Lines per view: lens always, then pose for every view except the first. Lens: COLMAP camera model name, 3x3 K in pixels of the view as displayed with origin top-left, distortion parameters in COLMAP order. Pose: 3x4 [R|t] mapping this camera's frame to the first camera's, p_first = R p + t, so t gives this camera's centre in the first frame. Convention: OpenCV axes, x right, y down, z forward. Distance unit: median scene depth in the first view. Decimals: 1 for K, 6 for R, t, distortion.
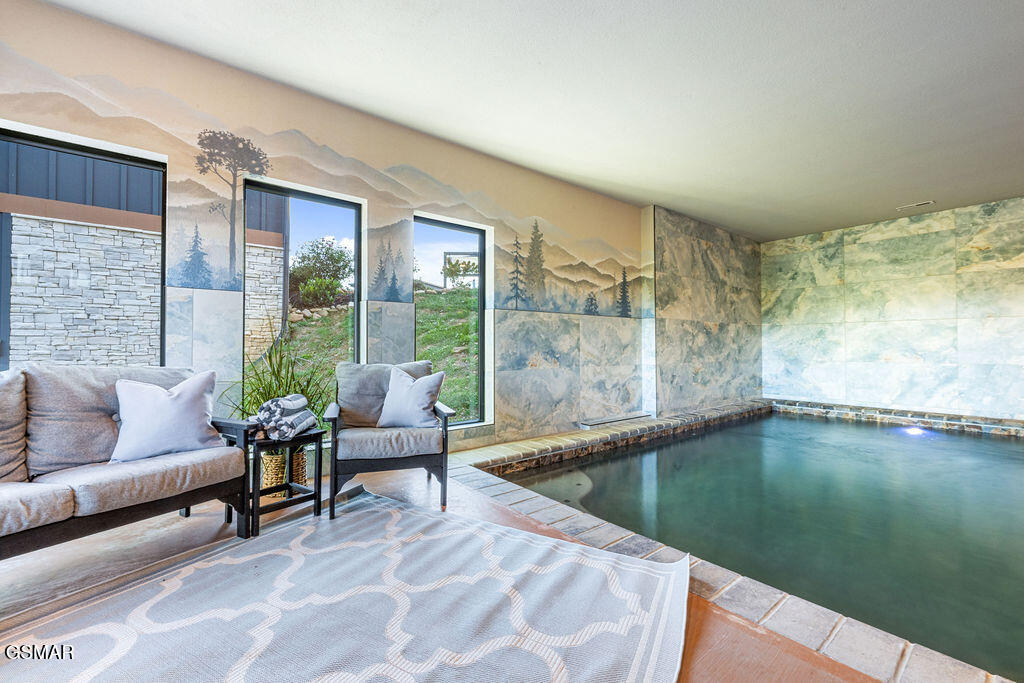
lens RADIAL K [[422.2, 0, 511.0], [0, 422.2, 338.4], [0, 0, 1]] dist [0.000611, -0.000100]
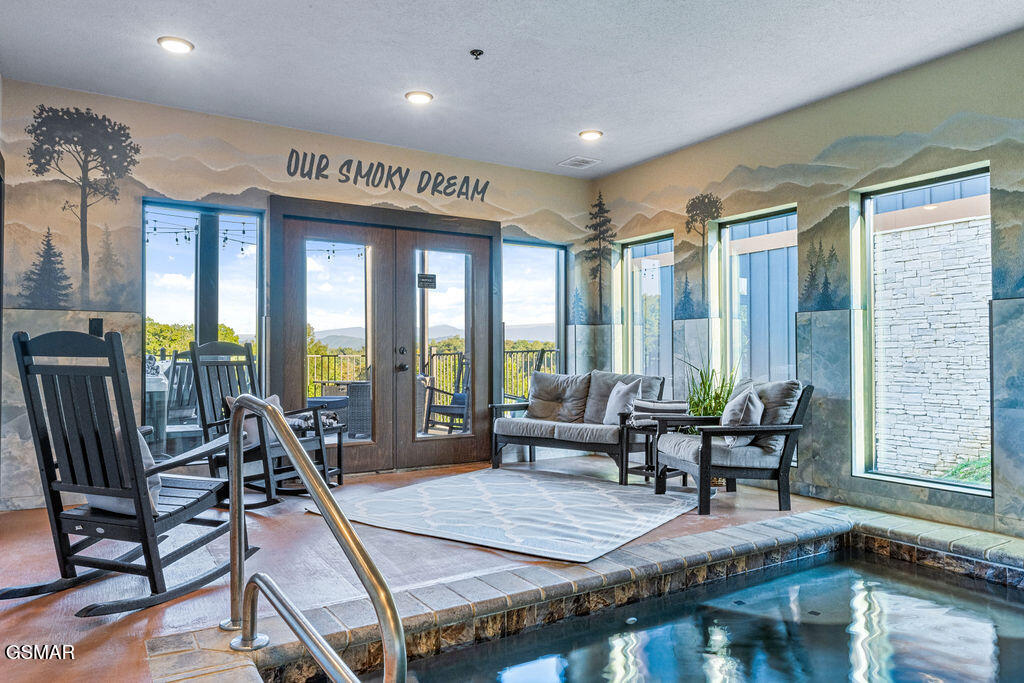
lens RADIAL K [[695.0, 0, 512.0], [0, 695.0, 341.5], [0, 0, 1]] dist [0.001963, 0.000225]
pose [[-0.122301, -0.019374, -0.992304, 0.719141], [0.021445, 0.999524, -0.022158, -0.004187], [0.992261, -0.023990, -0.121827, 0.331857]]
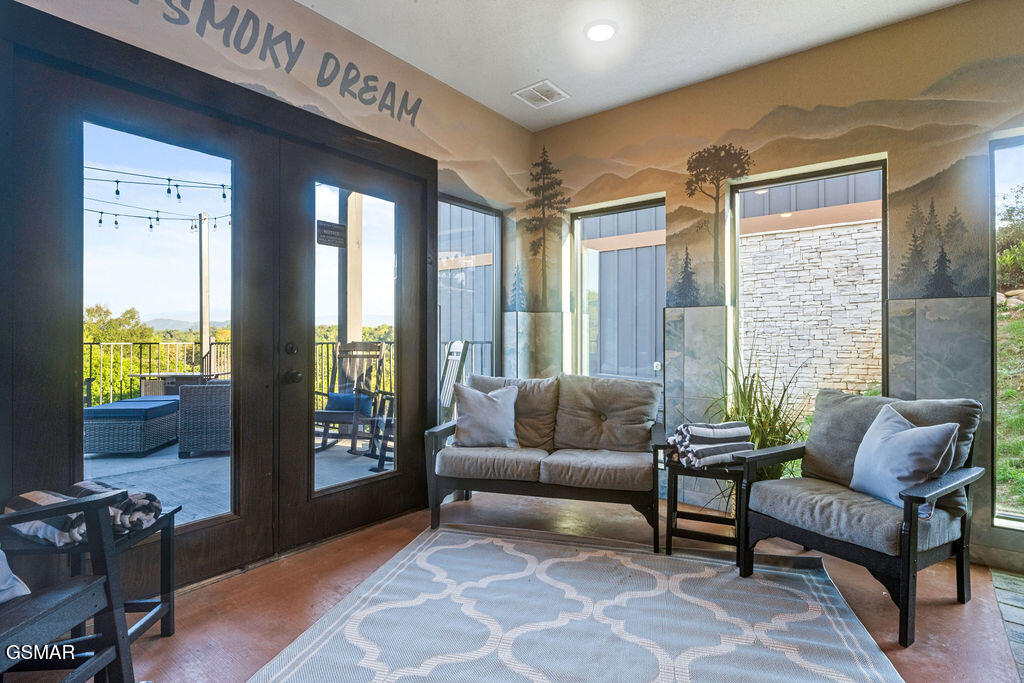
lens RADIAL K [[510.1, 0, 512.3], [0, 510.1, 334.7], [0, 0, 1]] dist [-0.000721, -0.000107]
pose [[0.228858, -0.004206, -0.973451, 0.187277], [0.016516, 0.999864, -0.000437, -0.025662], [0.973320, -0.015978, 0.228896, 0.129422]]
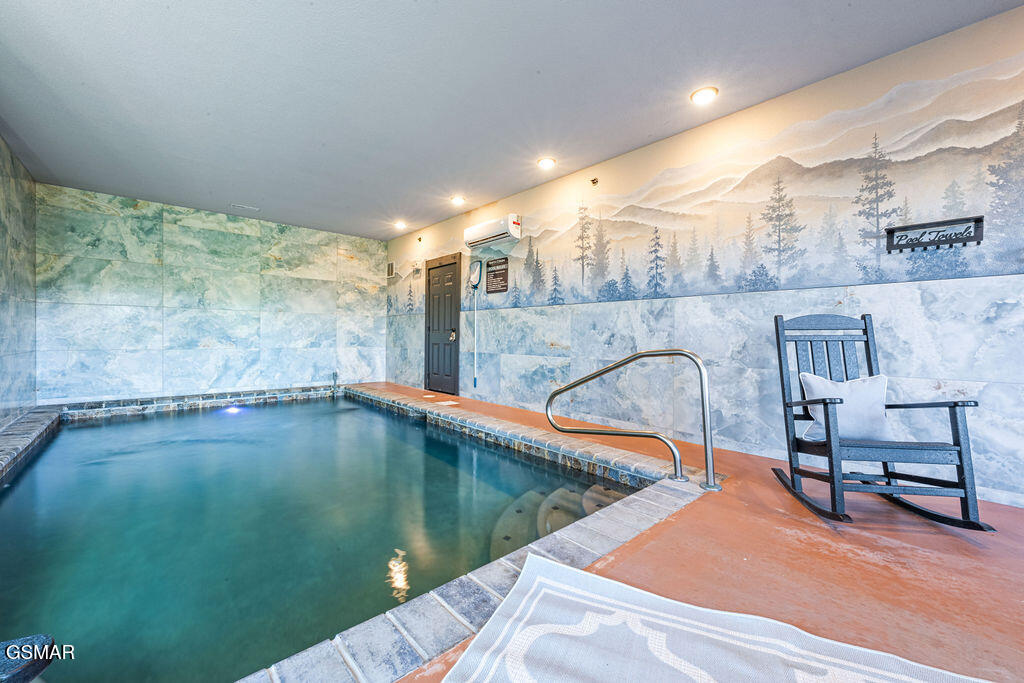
lens RADIAL K [[406.7, 0, 509.1], [0, 406.7, 339.9], [0, 0, 1]] dist [0.000386, 0.000051]
pose [[-0.056583, -0.008655, 0.998360, -0.158802], [-0.027928, 0.999585, 0.007082, 0.007573], [-0.998007, -0.027482, -0.056801, 0.357888]]
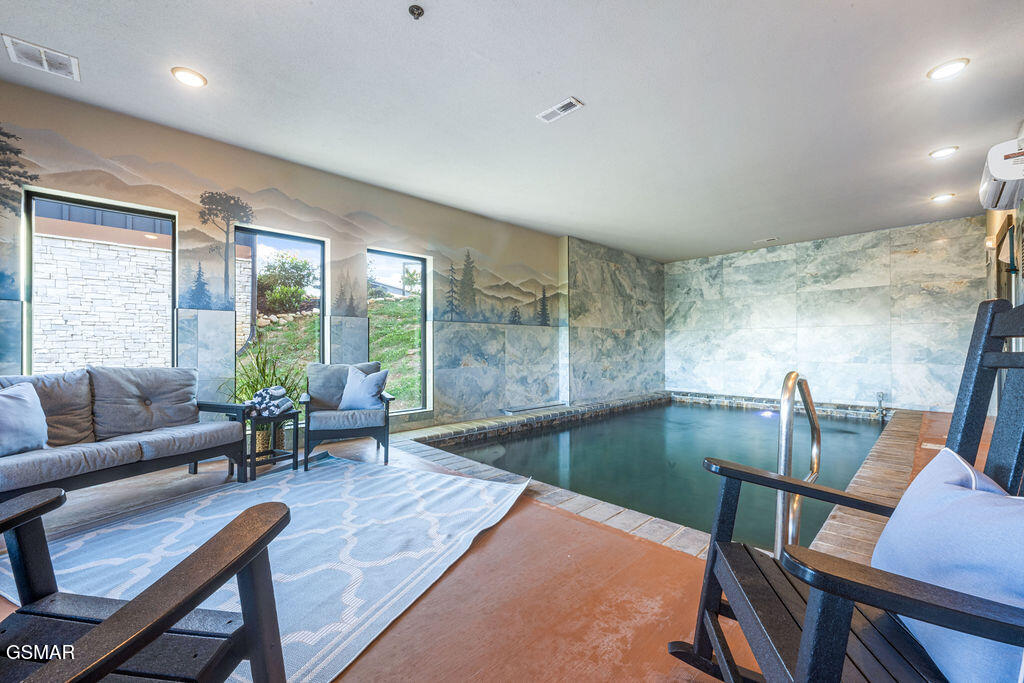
lens RADIAL K [[407.4, 0, 512.0], [0, 407.4, 341.5], [0, 0, 1]] dist [0.000736, 0.000111]
pose [[0.995852, -0.000495, 0.090989, 0.062184], [-0.000072, 0.999981, 0.006233, -0.010712], [-0.090991, -0.006214, 0.995832, -0.183678]]
